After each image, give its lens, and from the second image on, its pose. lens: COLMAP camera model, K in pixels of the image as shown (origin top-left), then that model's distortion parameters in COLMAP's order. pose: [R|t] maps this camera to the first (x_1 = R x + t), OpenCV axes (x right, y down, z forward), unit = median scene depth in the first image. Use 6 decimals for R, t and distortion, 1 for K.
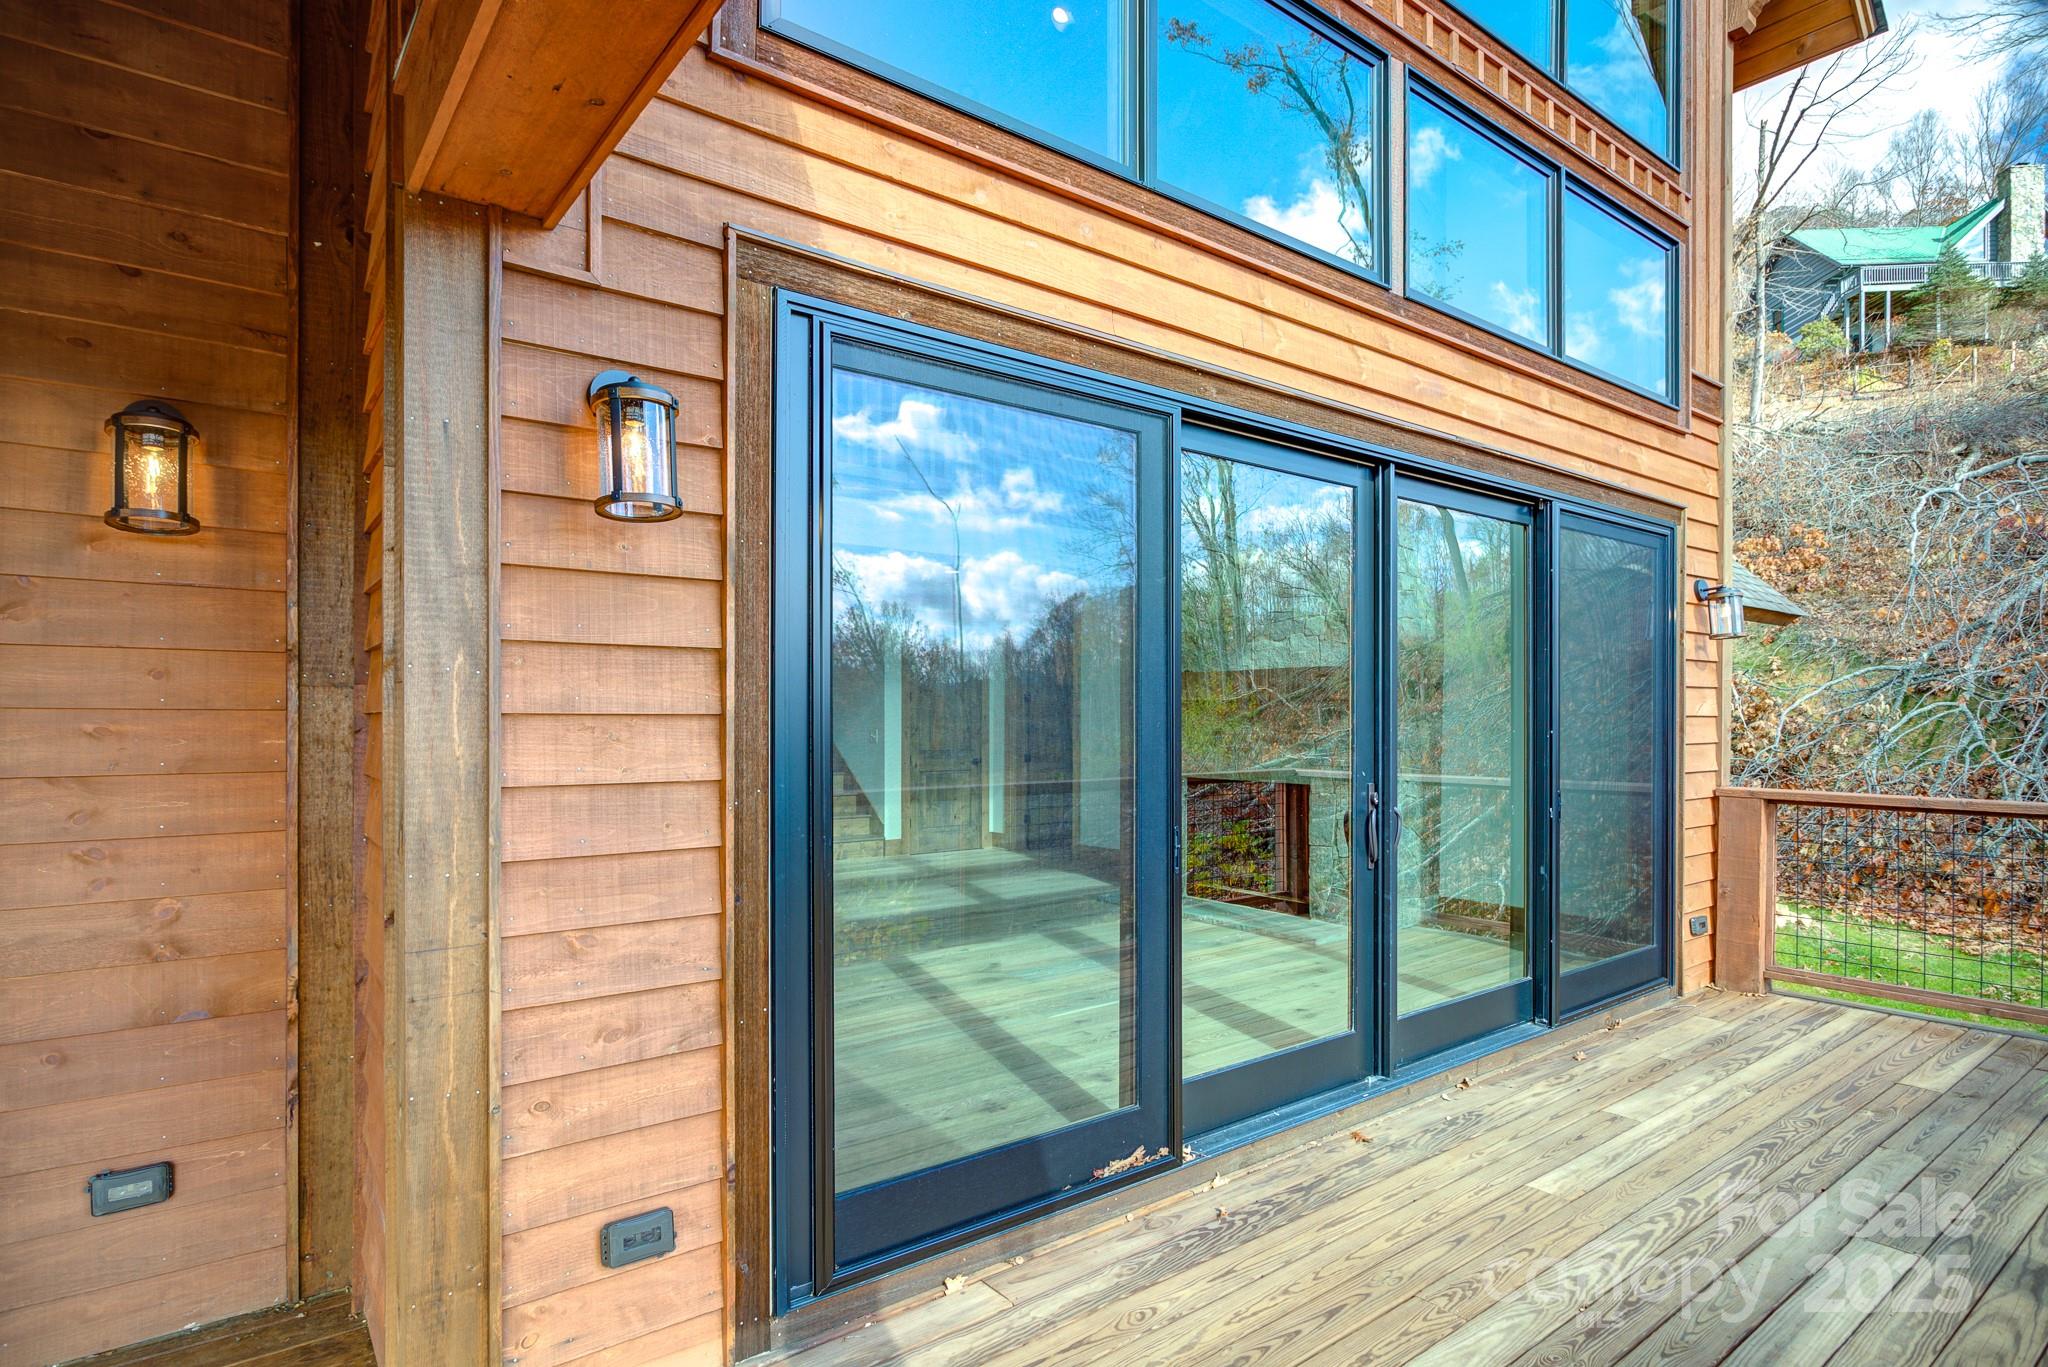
lens RADIAL K [[1008.6, 0, 994.4], [0, 1008.6, 732.9], [0, 0, 1]] dist [0.003025, 0.007037]
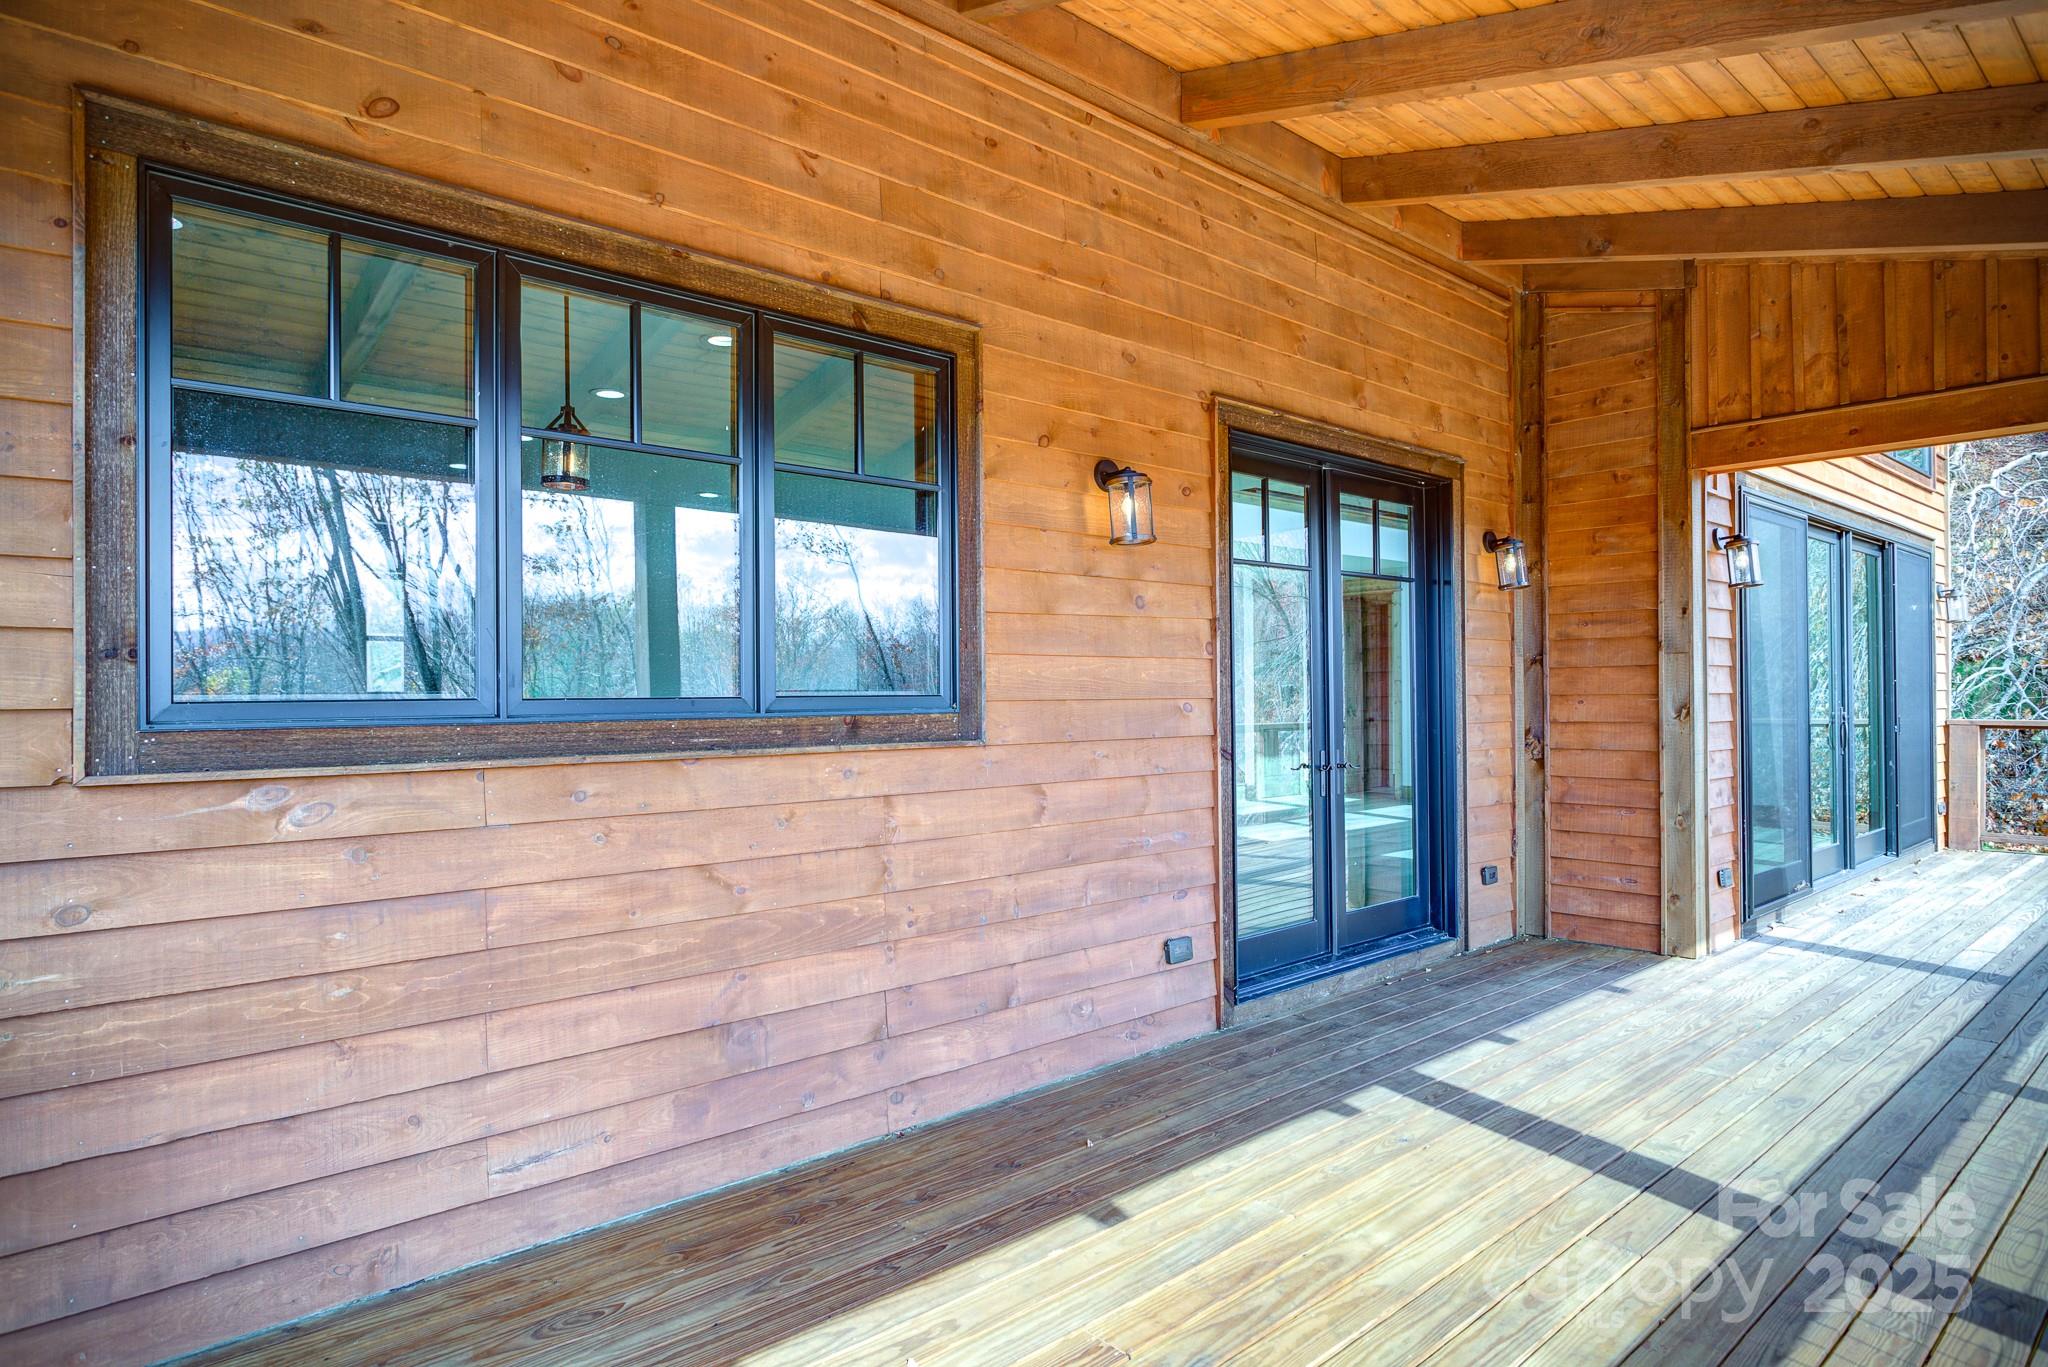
lens RADIAL K [[1206.9, 0, 1023.5], [0, 1206.9, 687.2], [0, 0, 1]] dist [0.005802, 0.005898]
pose [[0.991546, 0.008645, 0.129467, -0.748515], [-0.008407, 0.999962, -0.002379, 0.009651], [-0.129482, 0.001270, 0.991581, -0.512594]]
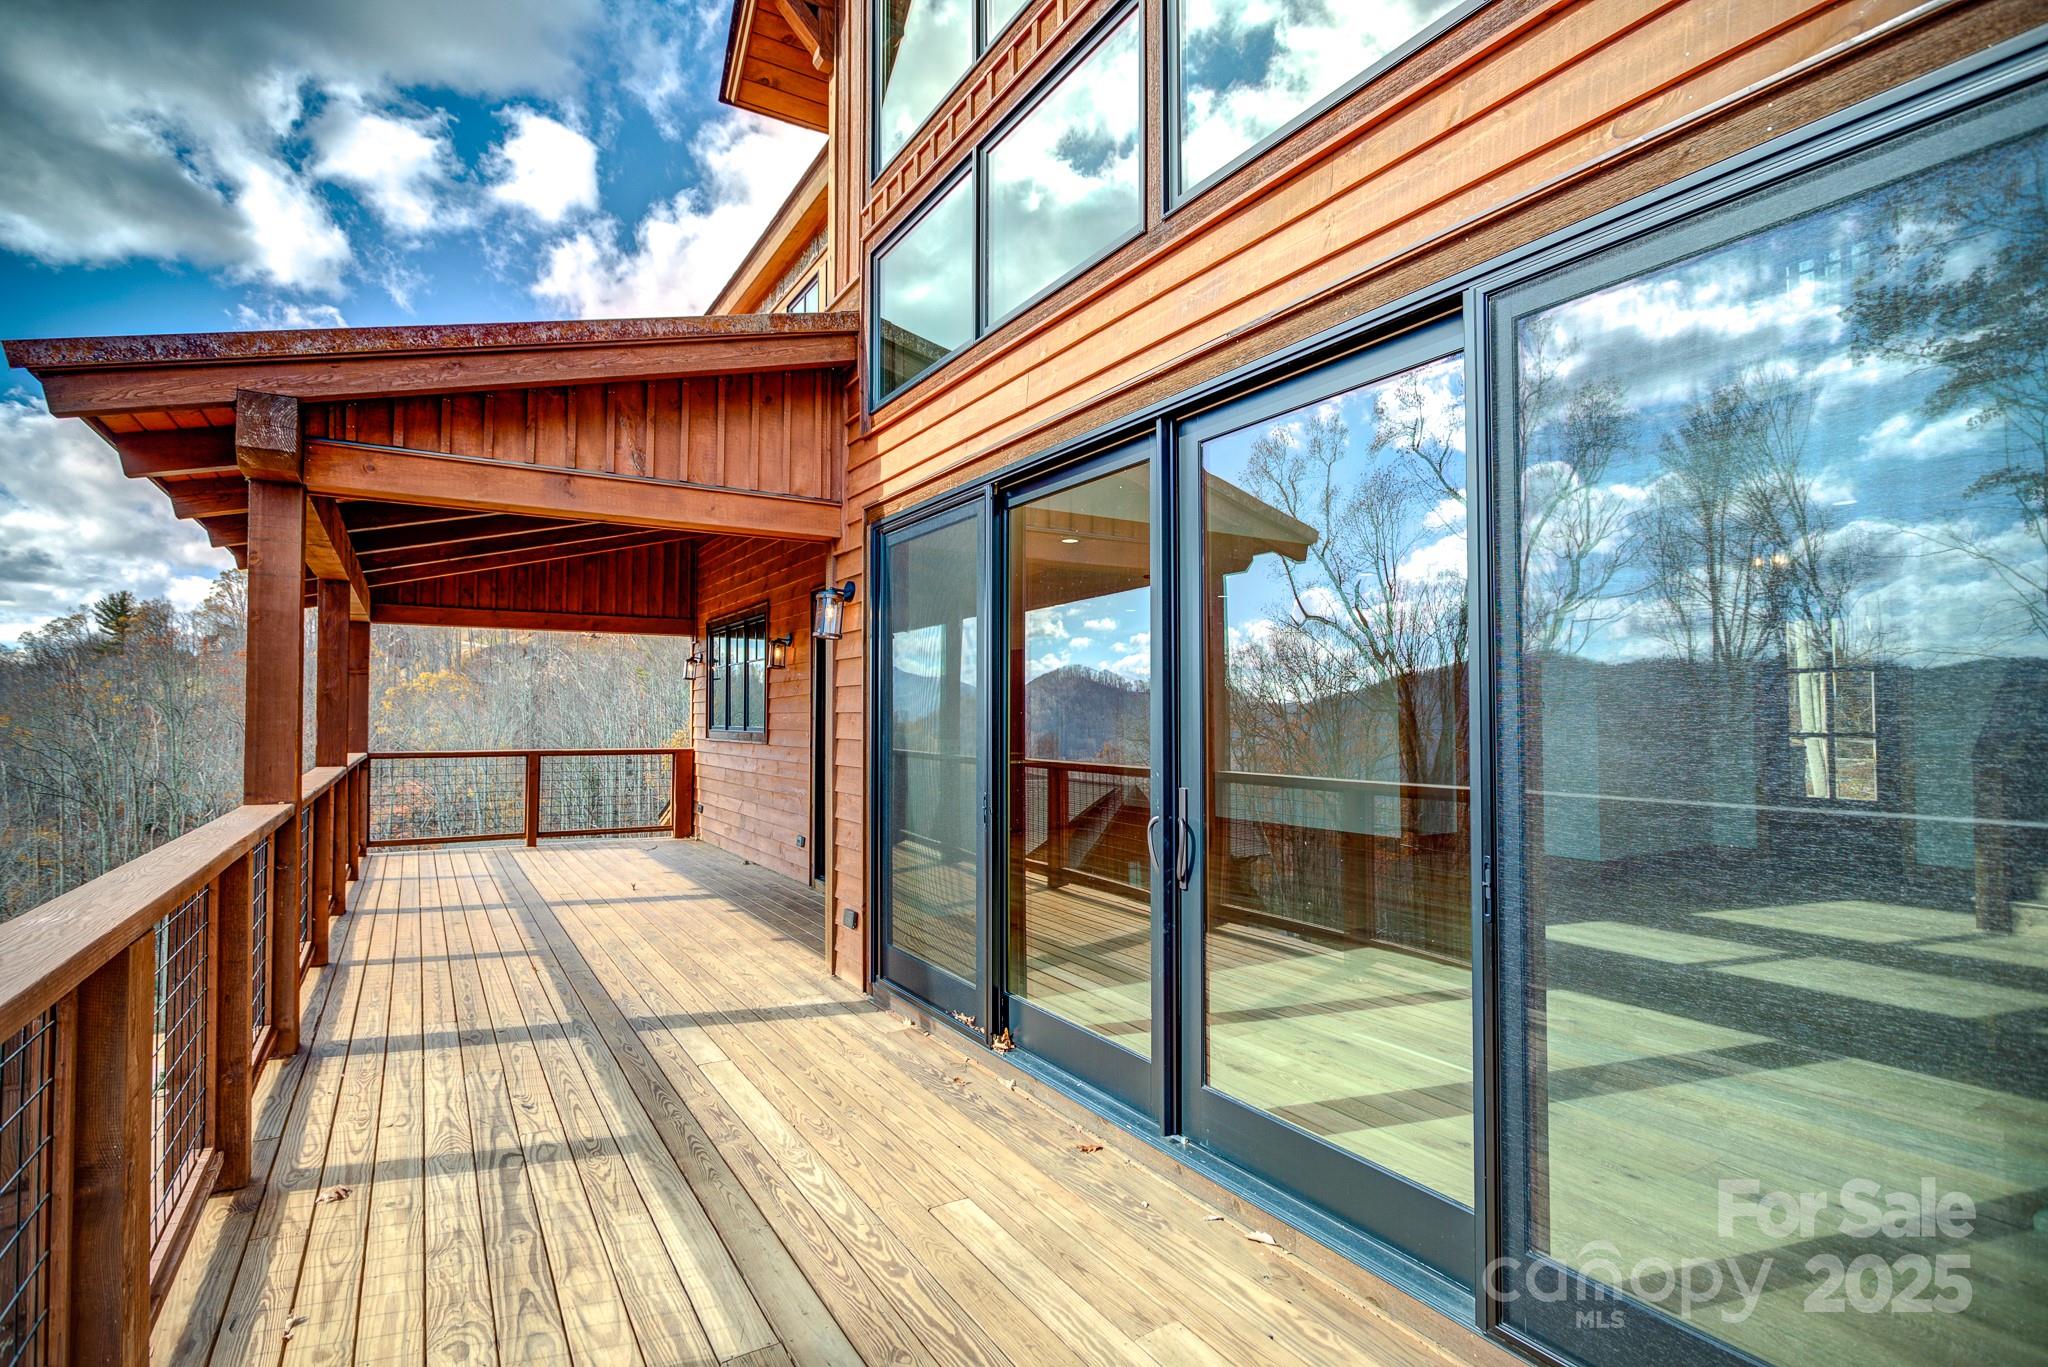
lens RADIAL K [[1013.3, 0, 1016.6], [0, 1013.3, 688.5], [0, 0, 1]] dist [0.007161, 0.002527]
pose [[-0.092780, -0.014594, -0.995580, 1.569583], [0.009964, 0.999829, -0.015585, -0.032150], [0.995637, -0.011365, -0.092618, 1.191583]]
